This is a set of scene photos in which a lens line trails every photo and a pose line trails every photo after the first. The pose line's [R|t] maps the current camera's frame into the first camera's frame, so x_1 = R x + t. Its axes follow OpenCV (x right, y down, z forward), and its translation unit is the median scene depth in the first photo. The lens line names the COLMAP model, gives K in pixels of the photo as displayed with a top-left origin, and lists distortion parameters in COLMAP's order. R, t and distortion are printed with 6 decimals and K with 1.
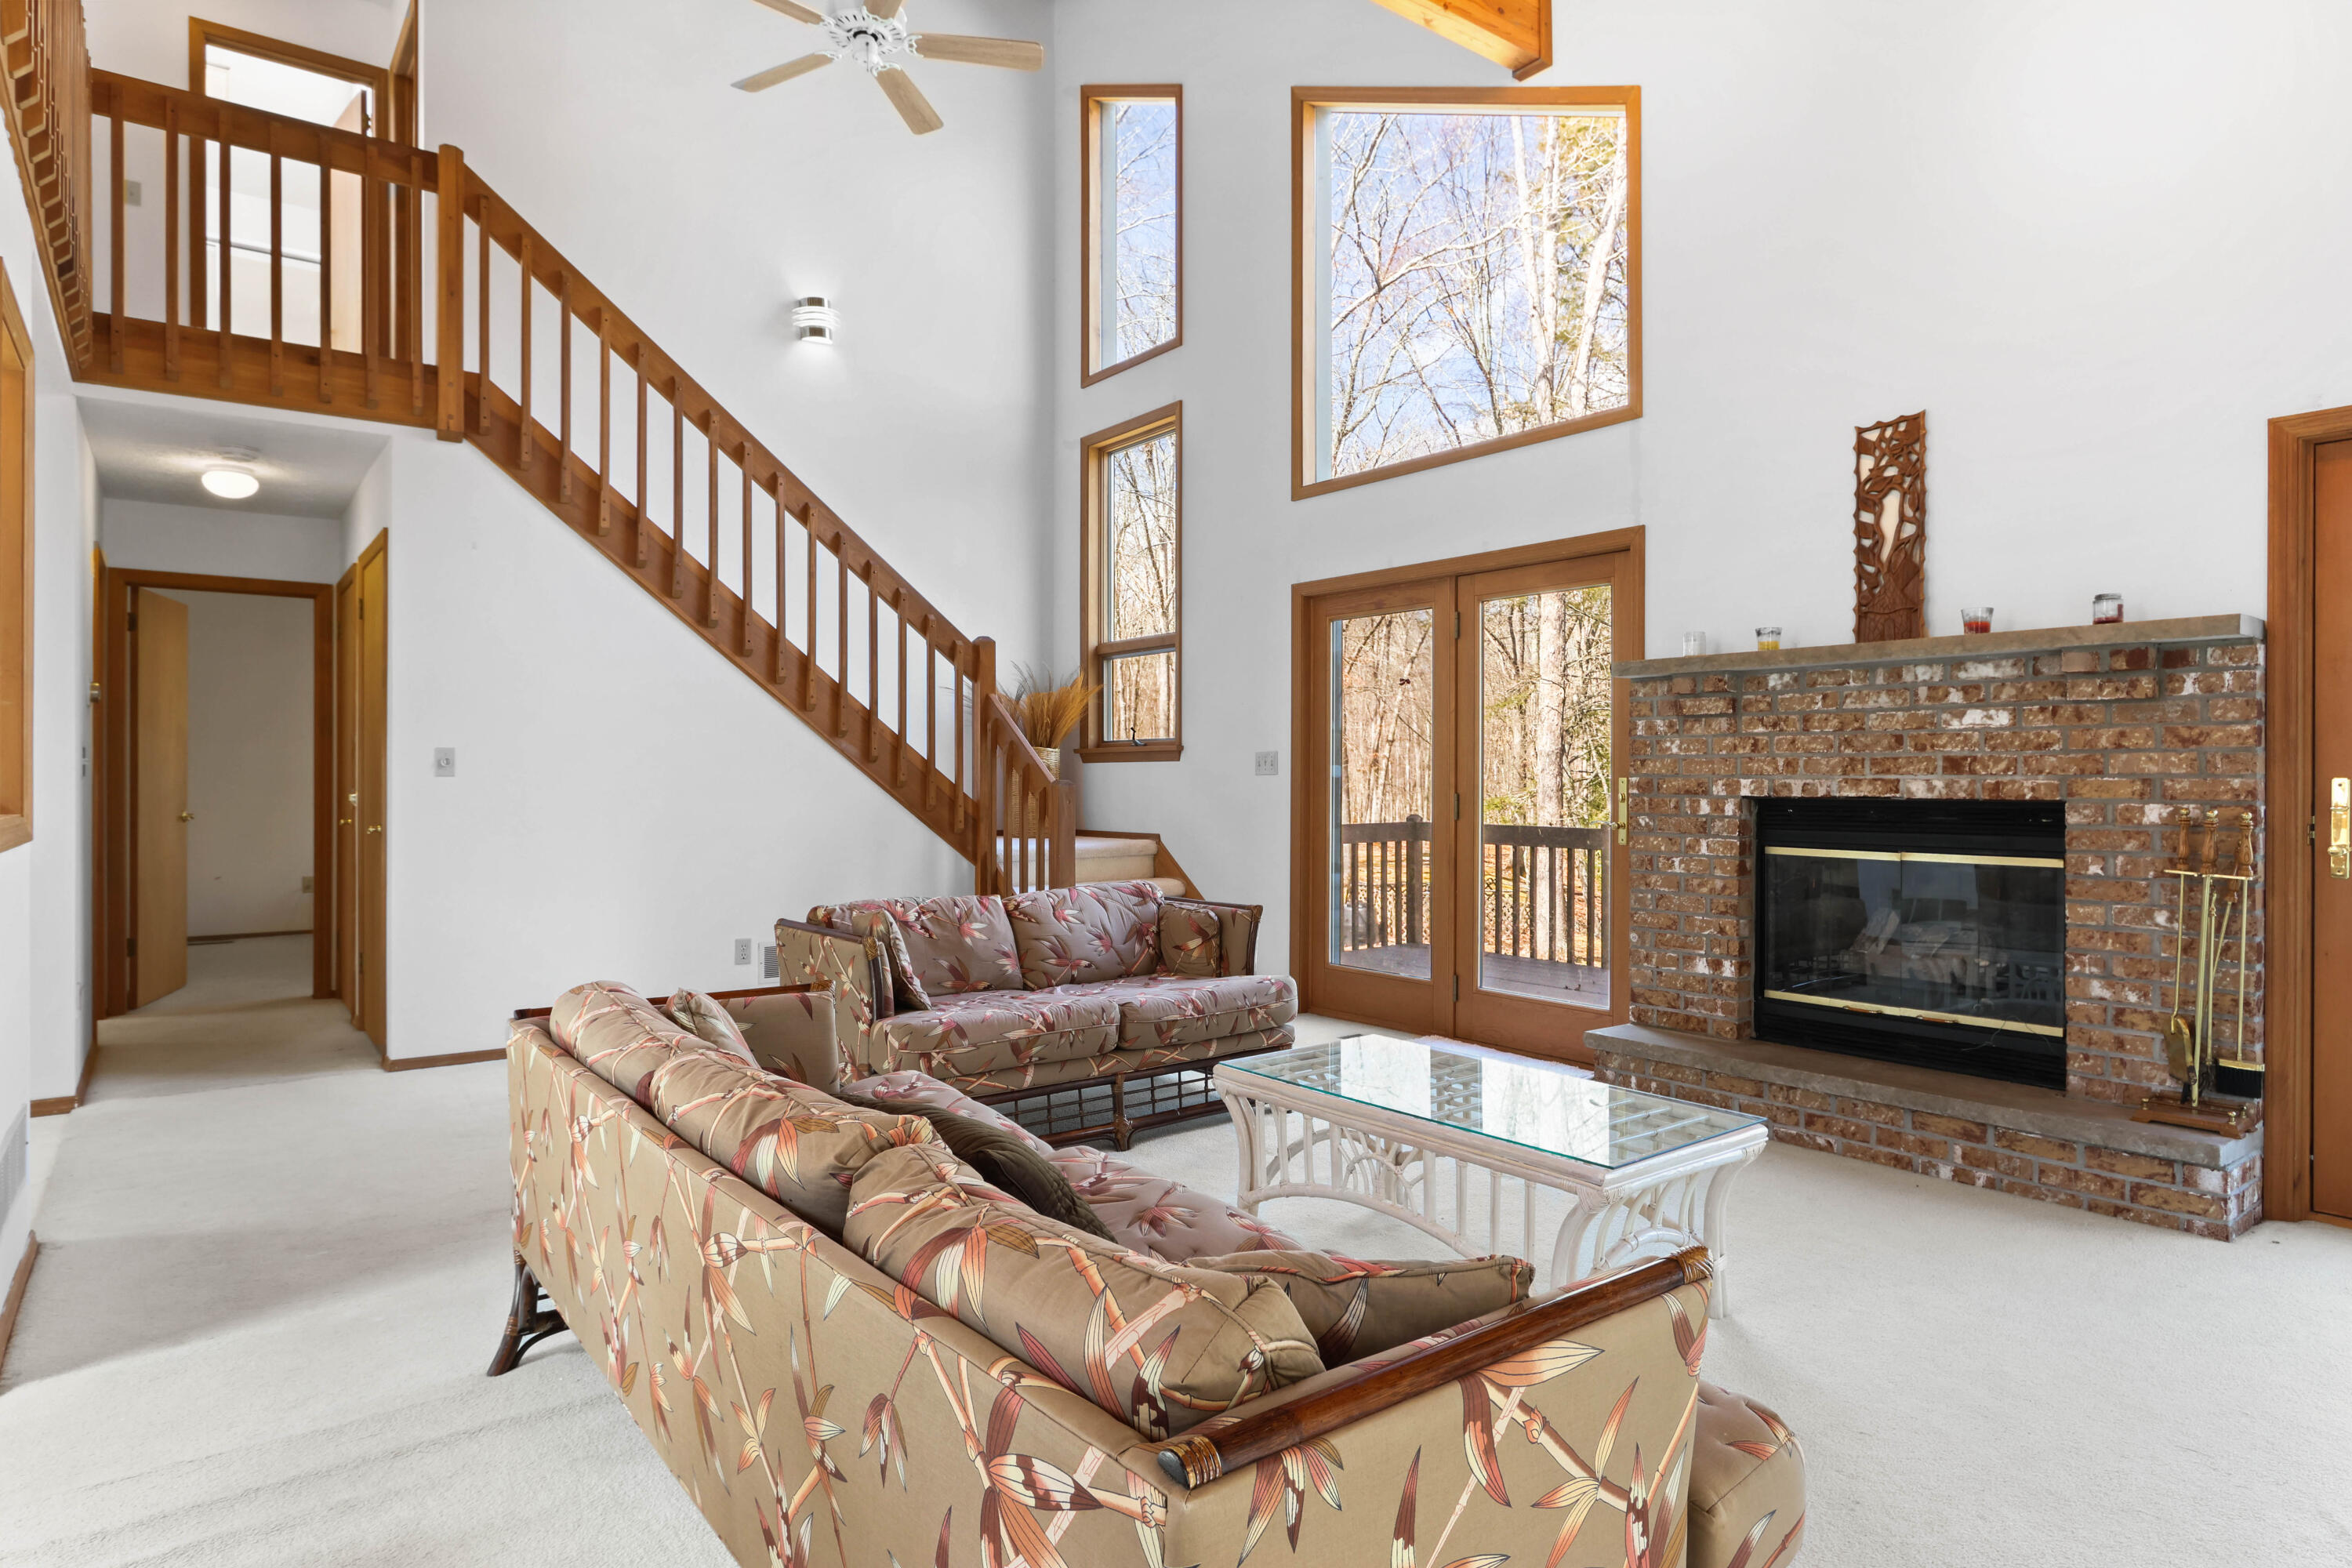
lens RADIAL K [[1324.7, 0, 1172.4], [0, 1324.7, 776.5], [0, 0, 1]] dist [-0.005066, 0.001126]
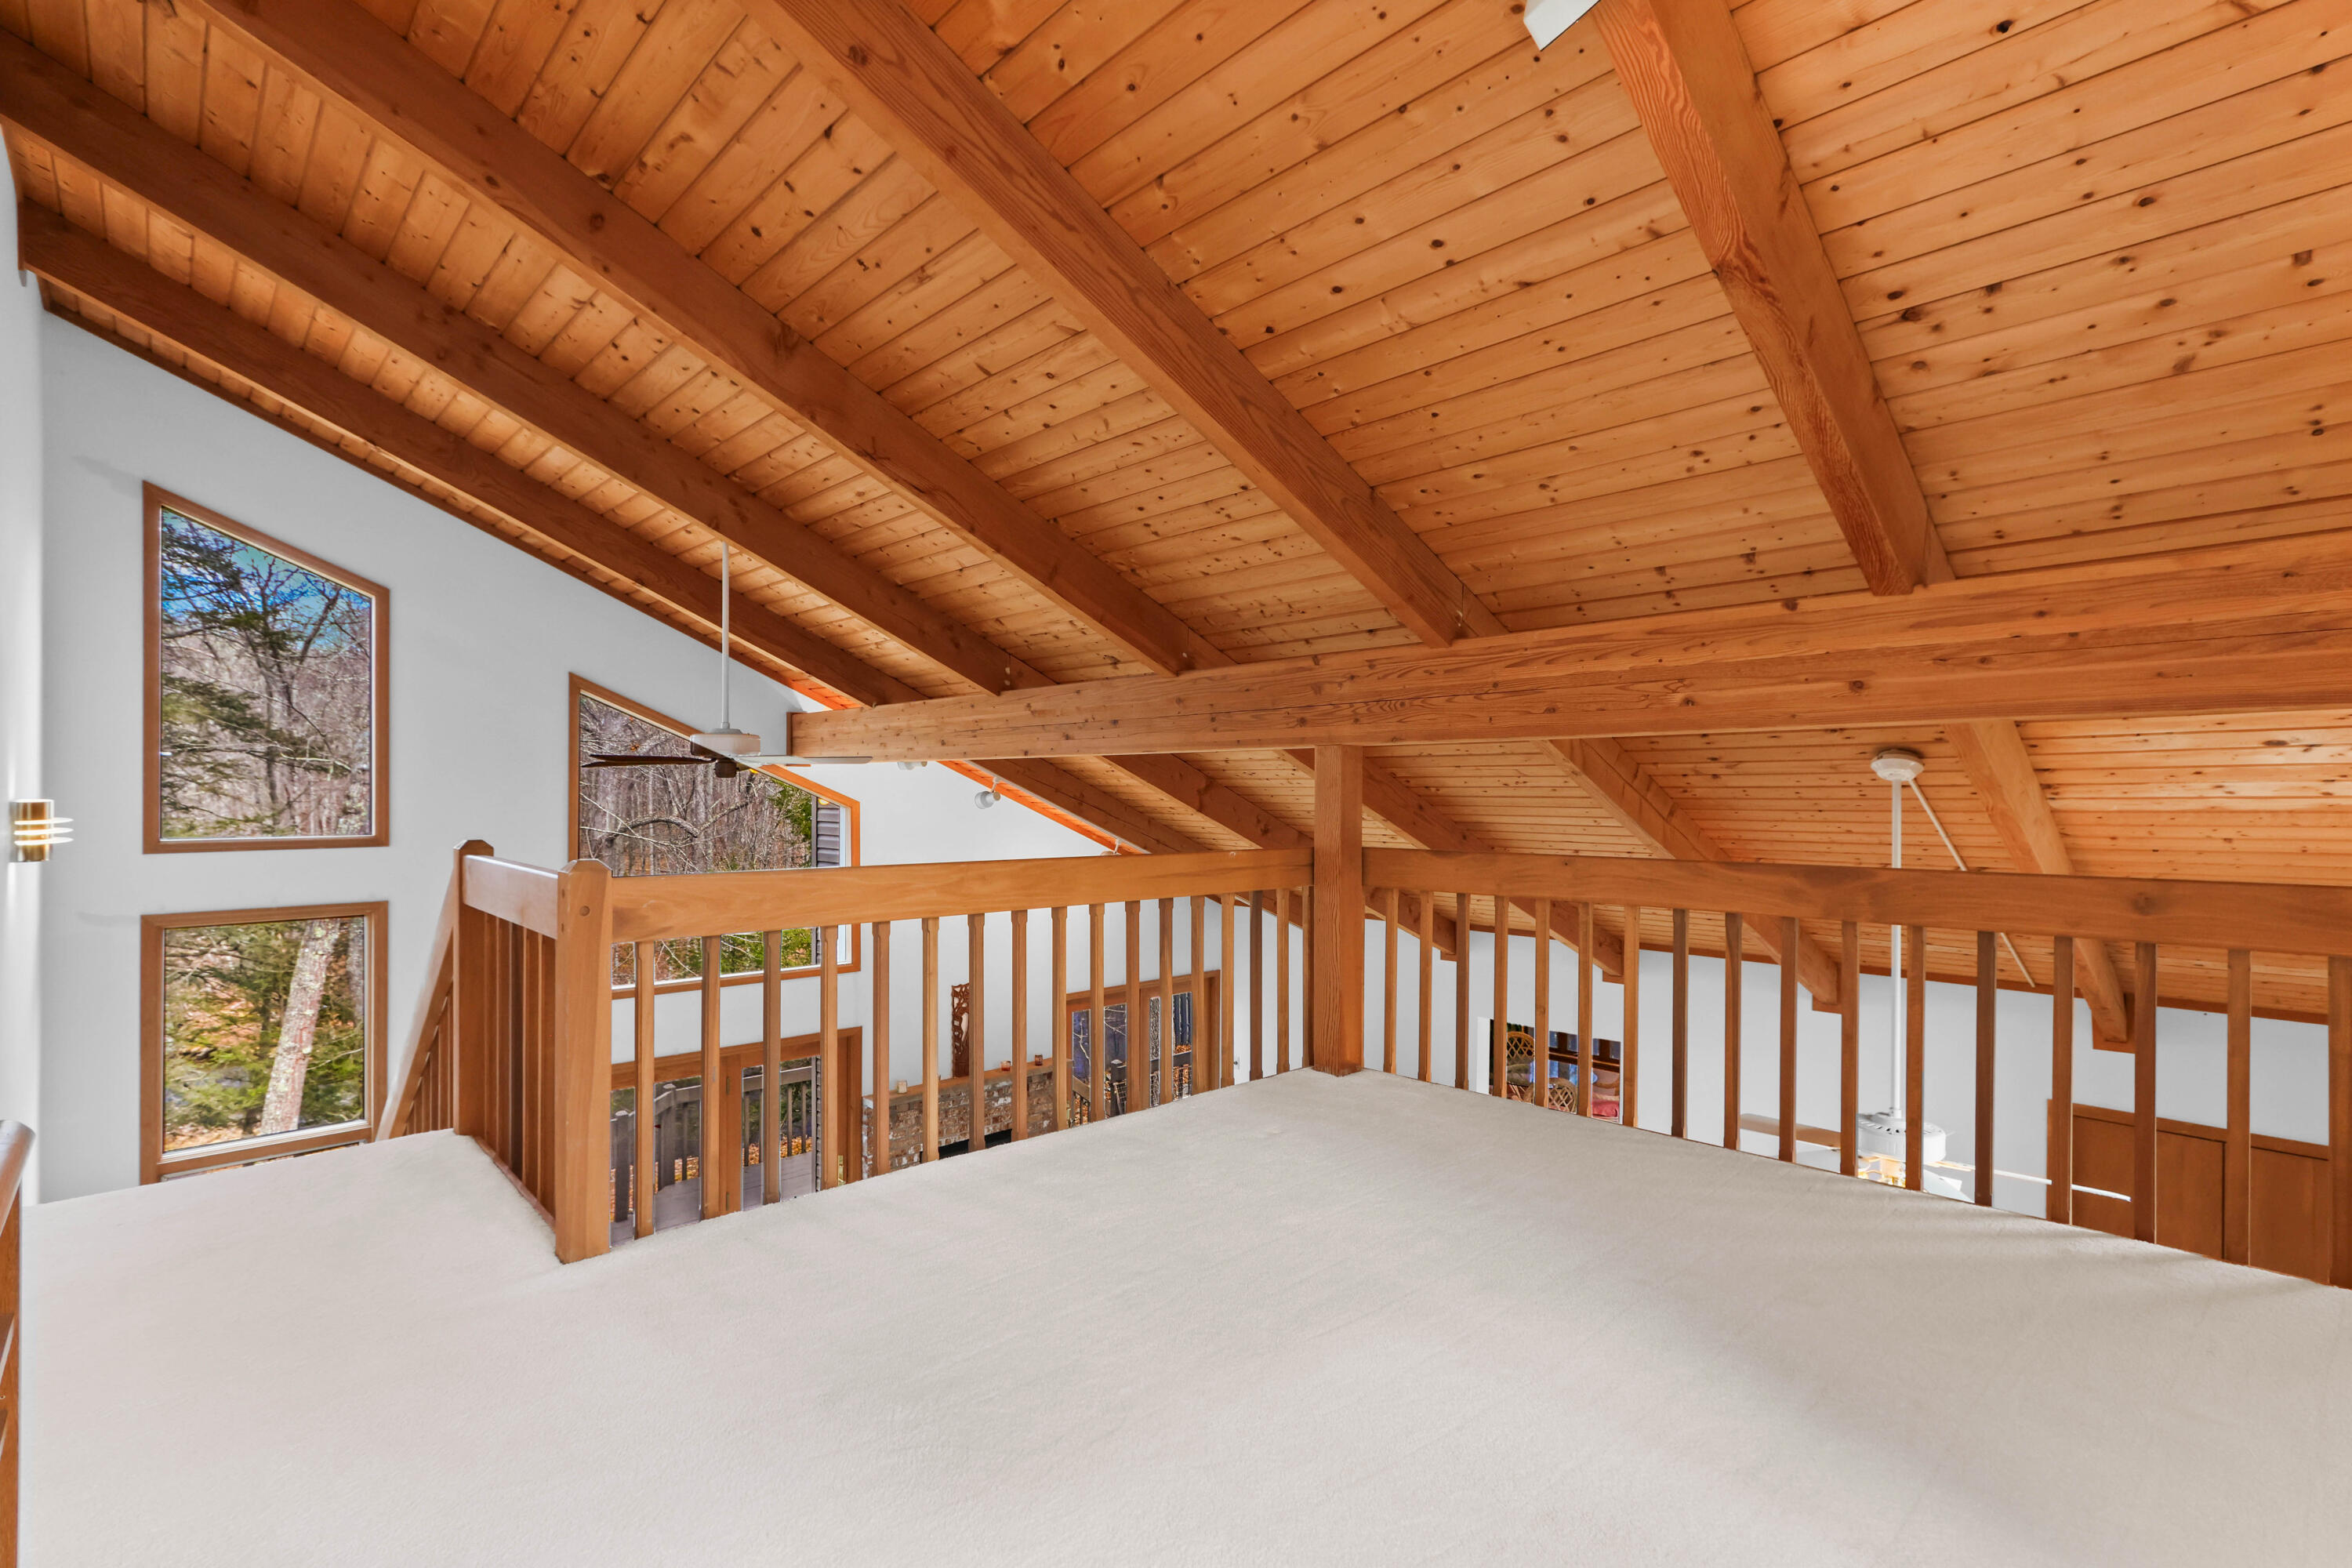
lens RADIAL K [[1084.0, 0, 1176.0], [0, 1084.0, 784.0], [0, 0, 1]] dist [0.002781, 0.000164]
pose [[-0.111813, 0.004025, 0.993721, -1.428837], [-0.007189, 0.999962, -0.004859, -0.595448], [-0.993703, -0.007687, -0.111779, 0.776984]]
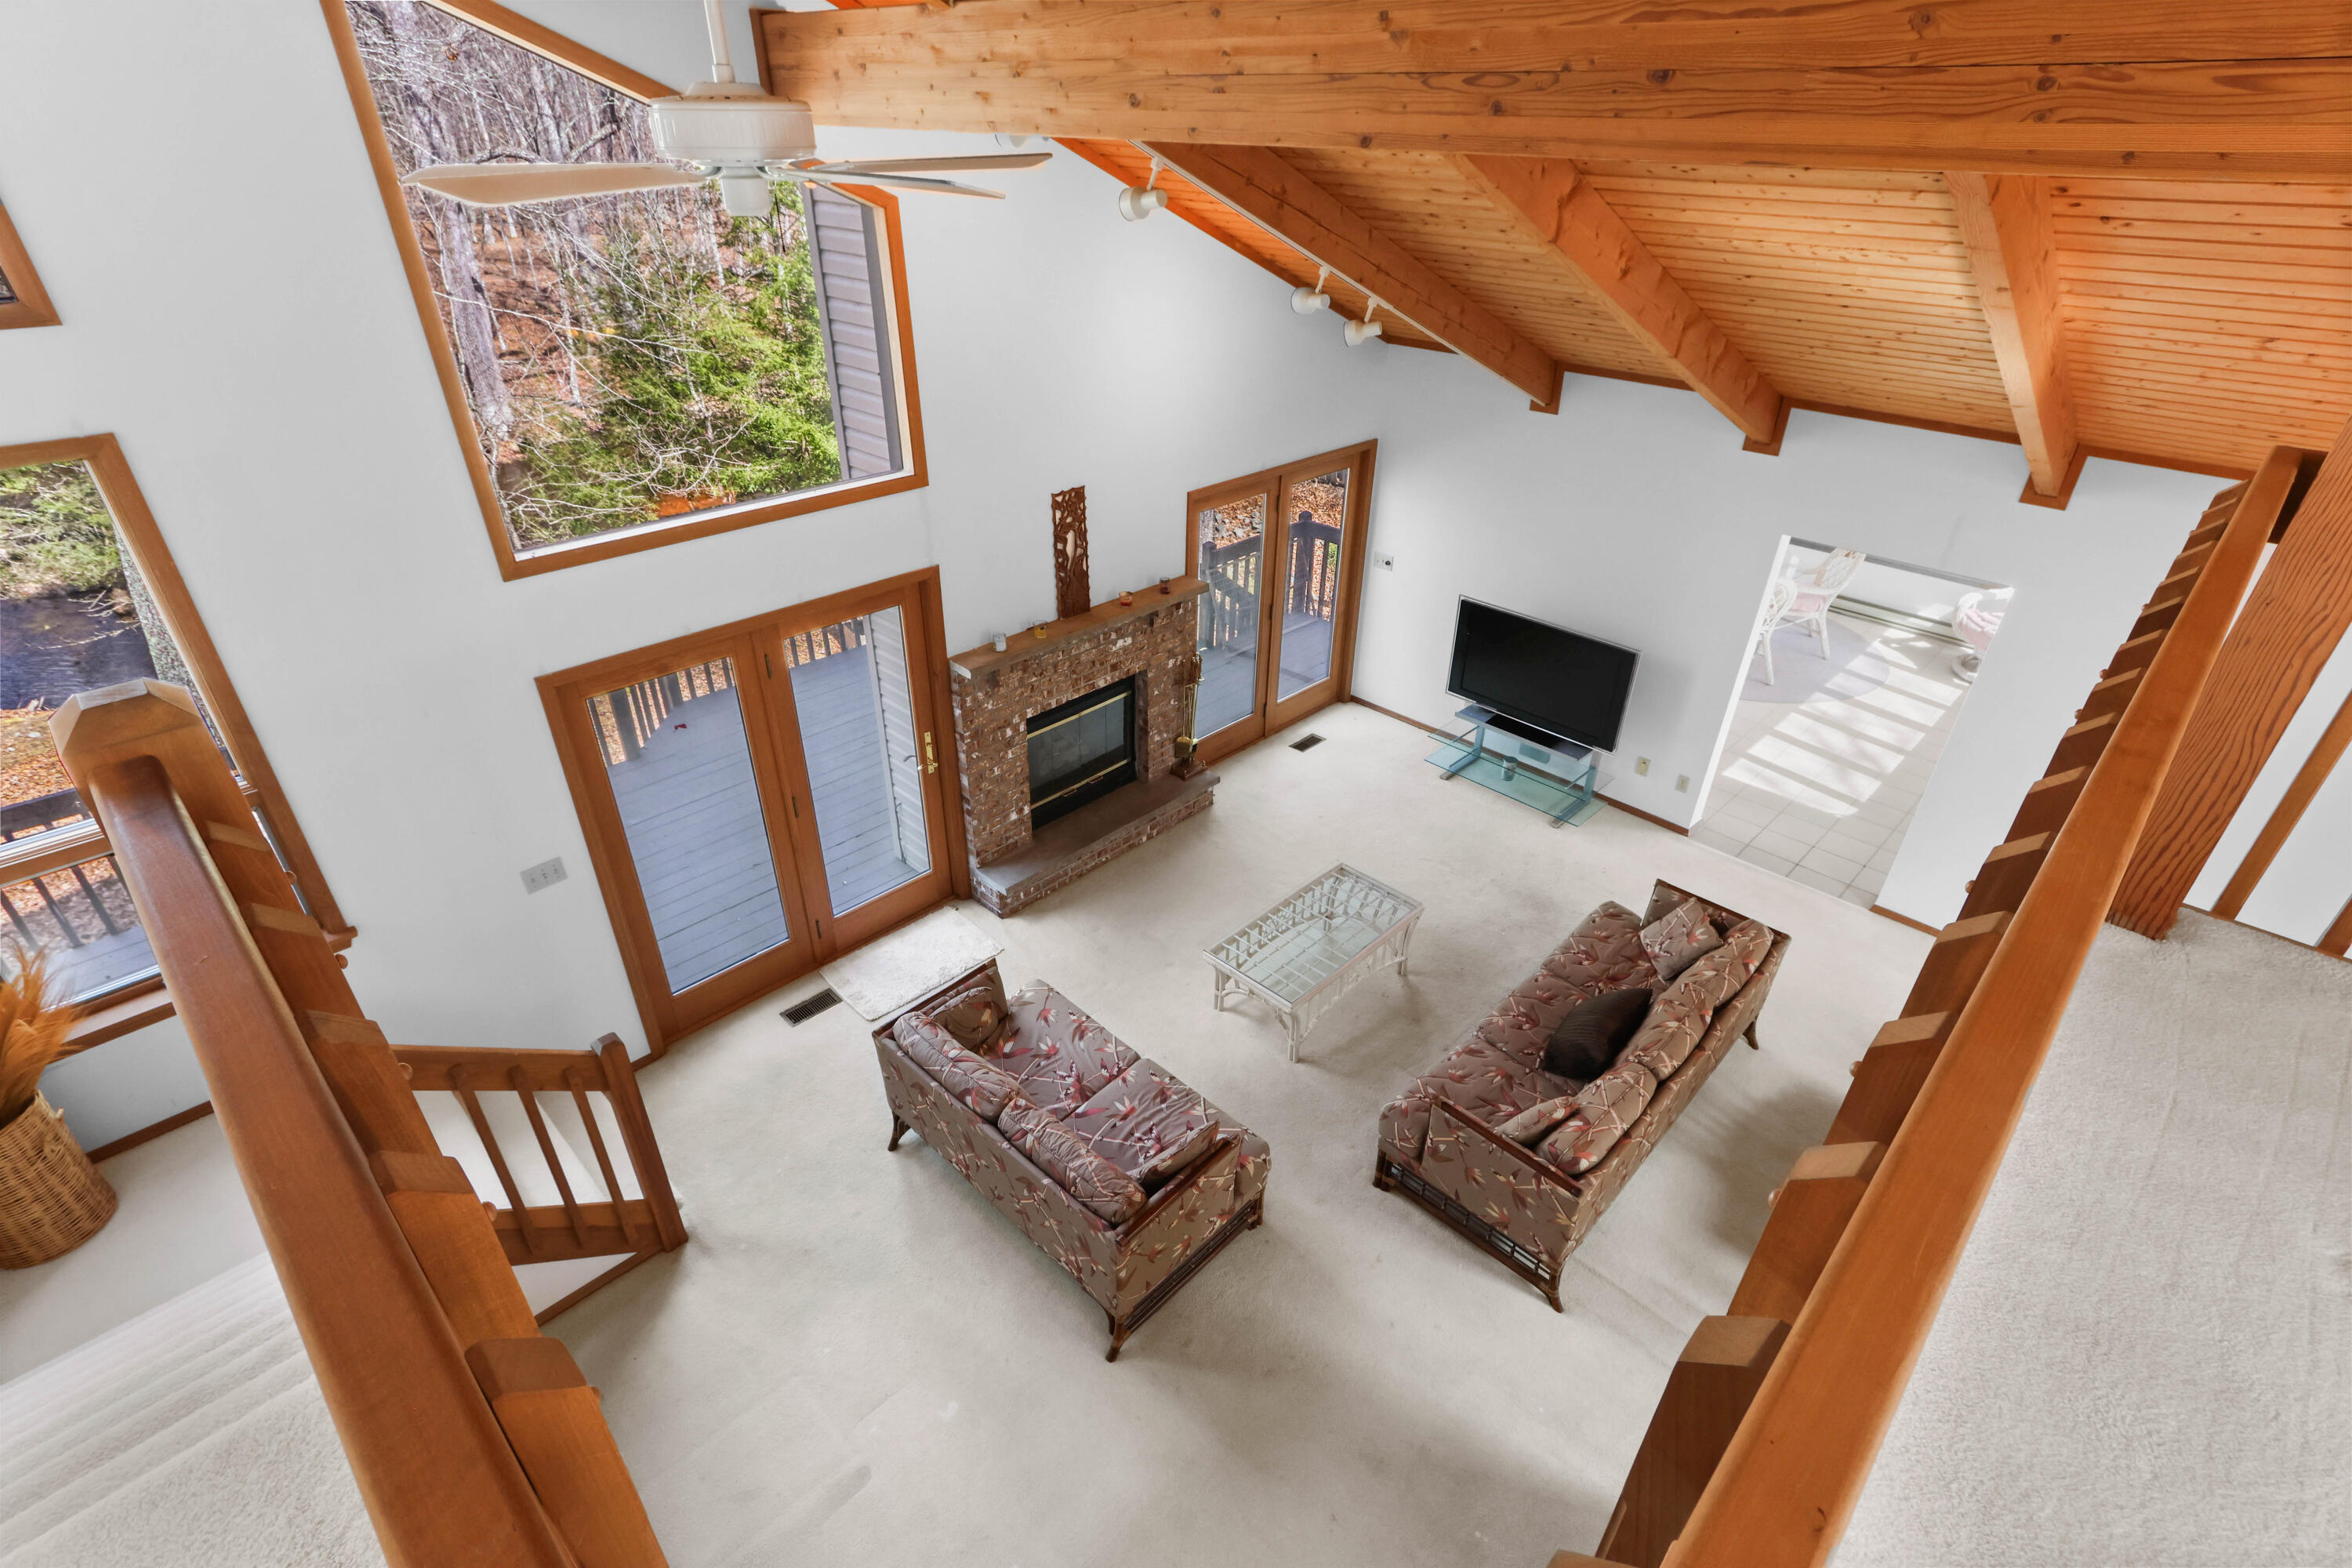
lens RADIAL K [[1128.3, 0, 1167.7], [0, 1128.3, 784.0], [0, 0, 1]] dist [0.003798, 0.000783]
pose [[-0.145207, -0.512691, 0.846205, -0.842938], [-0.017335, 0.856457, 0.515928, -0.650658], [-0.989249, 0.060248, -0.133251, 1.013746]]
